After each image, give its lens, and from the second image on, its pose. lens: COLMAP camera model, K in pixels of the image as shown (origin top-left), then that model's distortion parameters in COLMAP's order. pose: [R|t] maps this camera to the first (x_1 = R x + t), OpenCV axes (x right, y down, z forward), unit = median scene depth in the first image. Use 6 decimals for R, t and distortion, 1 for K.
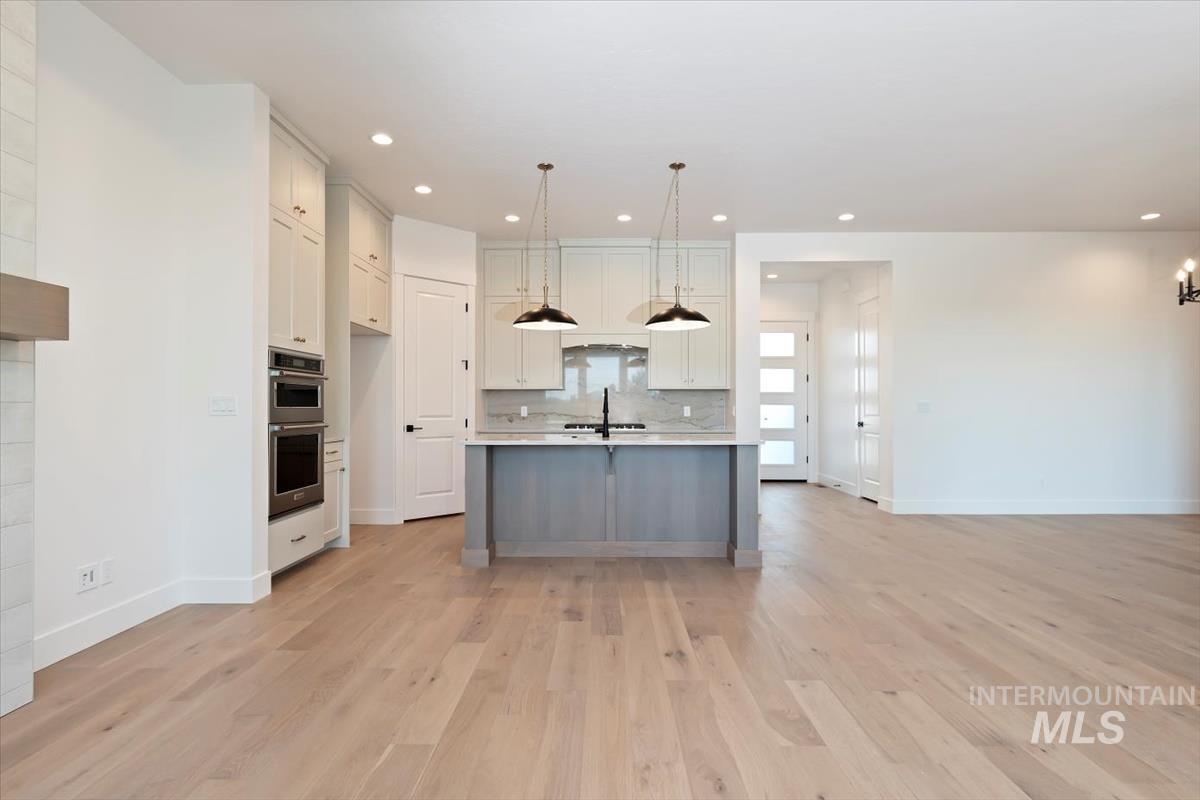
lens RADIAL K [[611.0, 0, 601.7], [0, 611.0, 404.5], [0, 0, 1]] dist [0.000625, -0.000171]
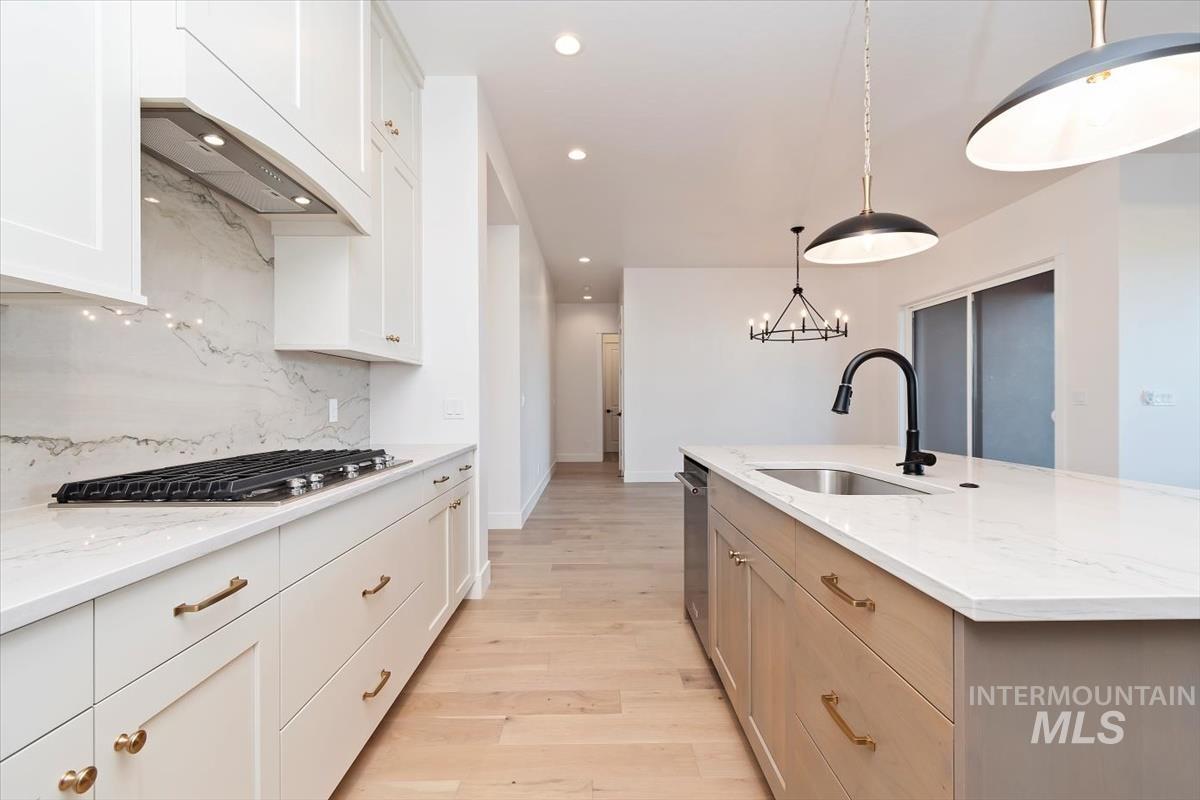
lens RADIAL K [[532.3, 0, 601.0], [0, 532.3, 403.3], [0, 0, 1]] dist [0.000069, -0.000320]
pose [[-0.018120, -0.002069, 0.999834, -0.350609], [-0.001633, 0.999997, 0.002040, 0.007690], [-0.999834, -0.001595, -0.018123, 1.259665]]
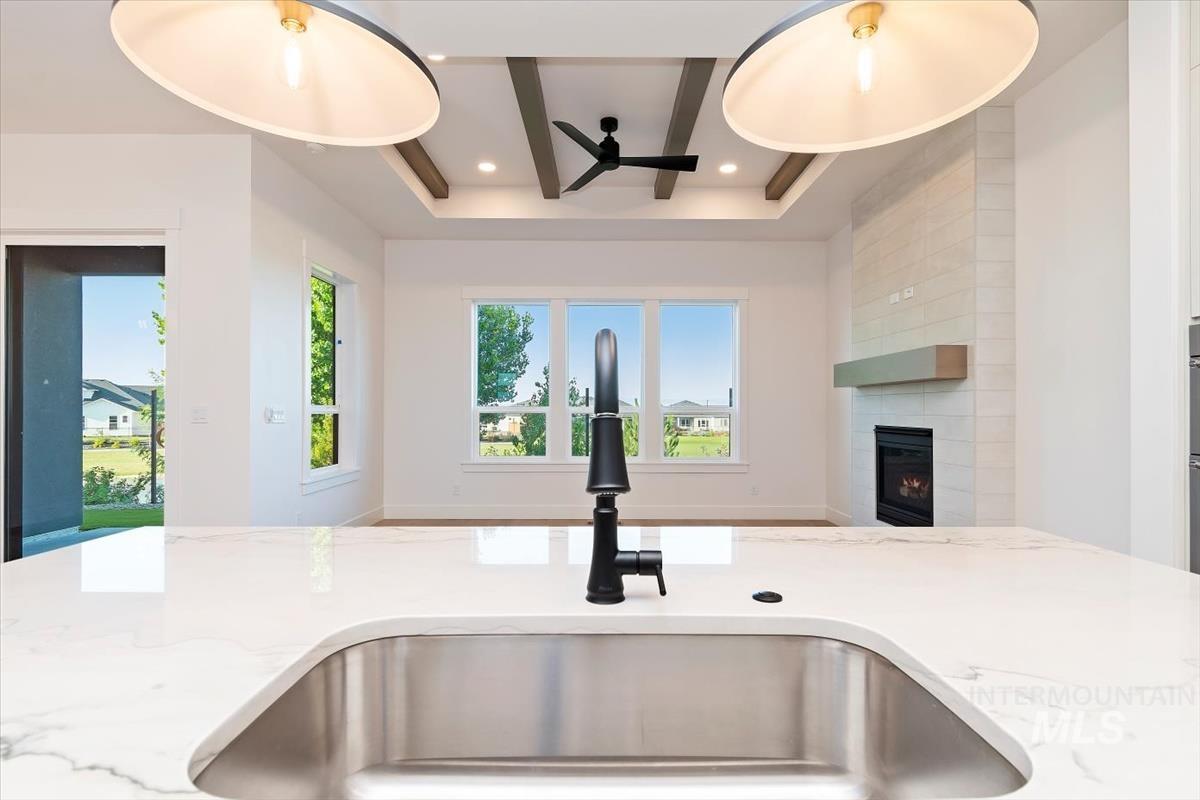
lens RADIAL K [[581.5, 0, 602.6], [0, 581.5, 404.1], [0, 0, 1]] dist [0.000512, -0.000357]
pose [[-0.999949, -0.002486, -0.009761, 0.009977], [-0.002342, 0.999889, -0.014723, -0.005119], [0.009796, -0.014699, -0.999844, 1.229808]]
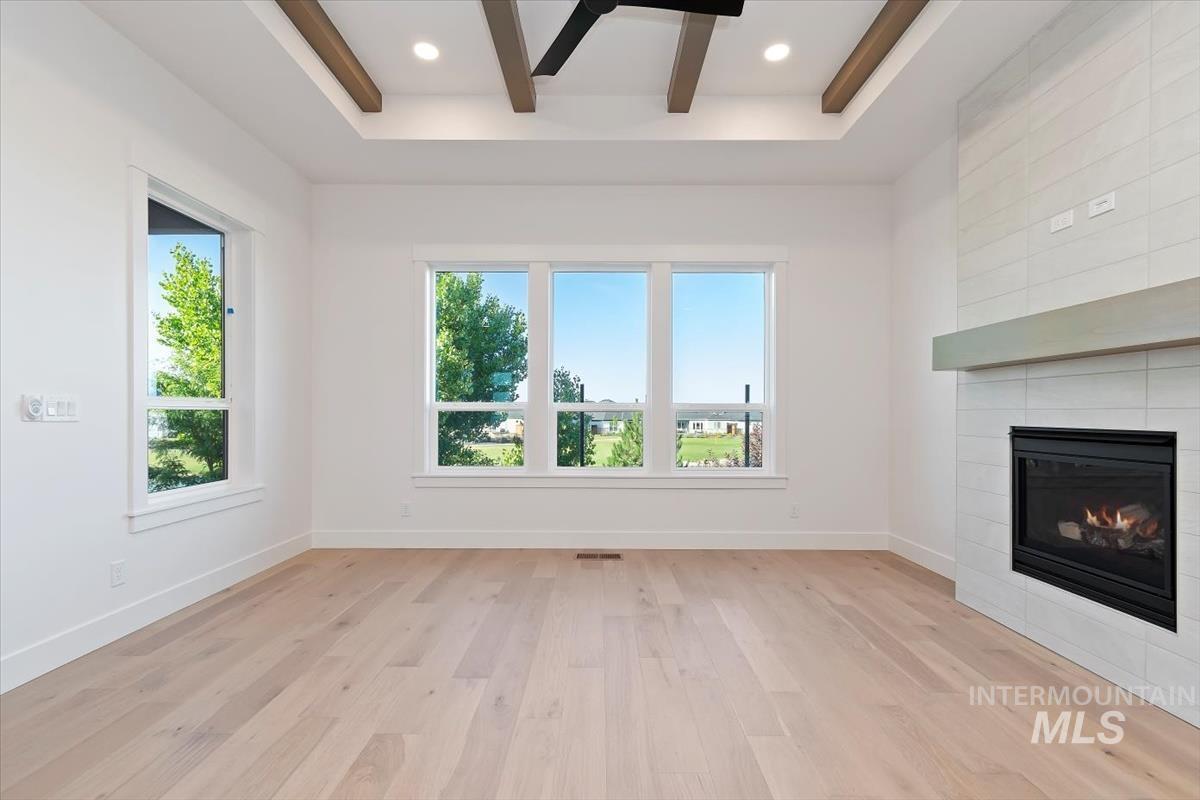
lens RADIAL K [[536.0, 0, 600.9], [0, 536.0, 413.9], [0, 0, 1]] dist [0.000999, -0.000073]
pose [[-0.999987, -0.002970, -0.004080, -0.007051], [-0.002954, 0.999988, -0.003843, 0.005150], [0.004092, -0.003831, -0.999984, 0.834940]]
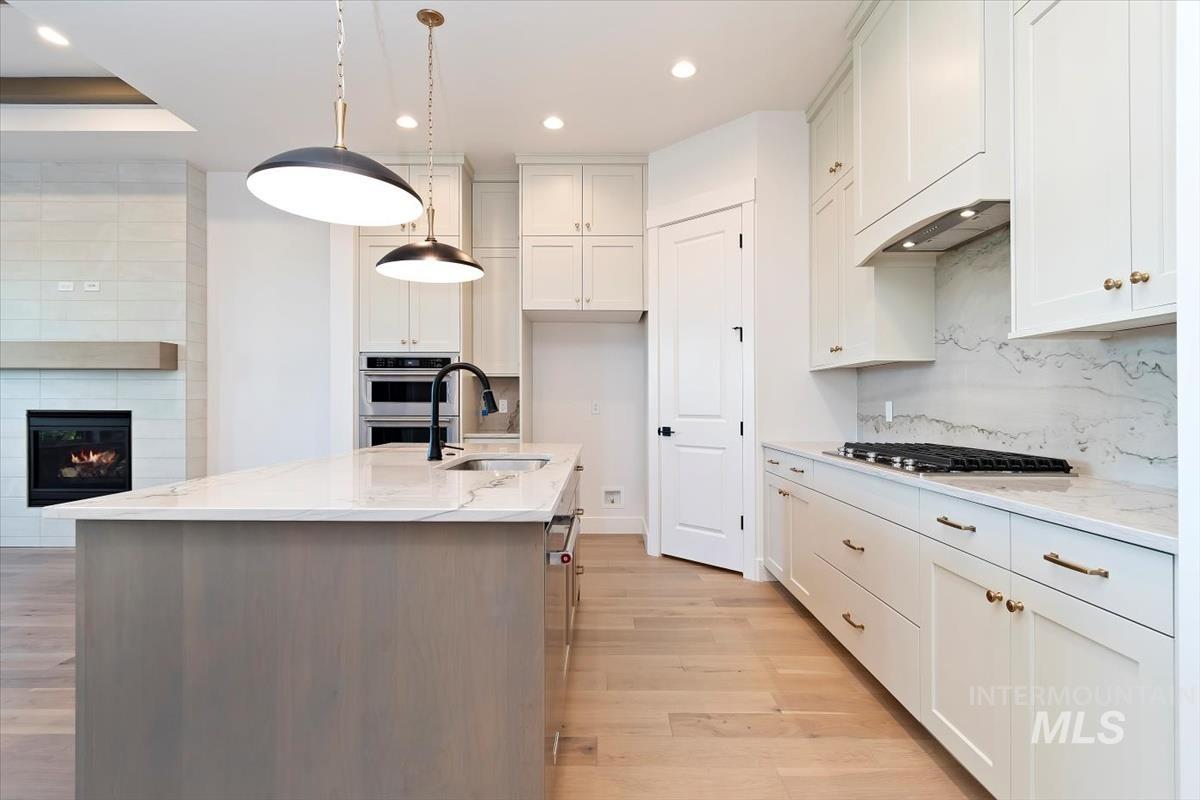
lens RADIAL K [[600.4, 0, 600.0], [0, 600.4, 400.0], [0, 0, 1]] dist [0.001871, -0.000304]
pose [[0.003515, -0.006666, -0.999972, 0.530324], [0.002239, 0.999975, -0.006658, 0.007251], [0.999991, -0.002216, 0.003530, 1.181884]]
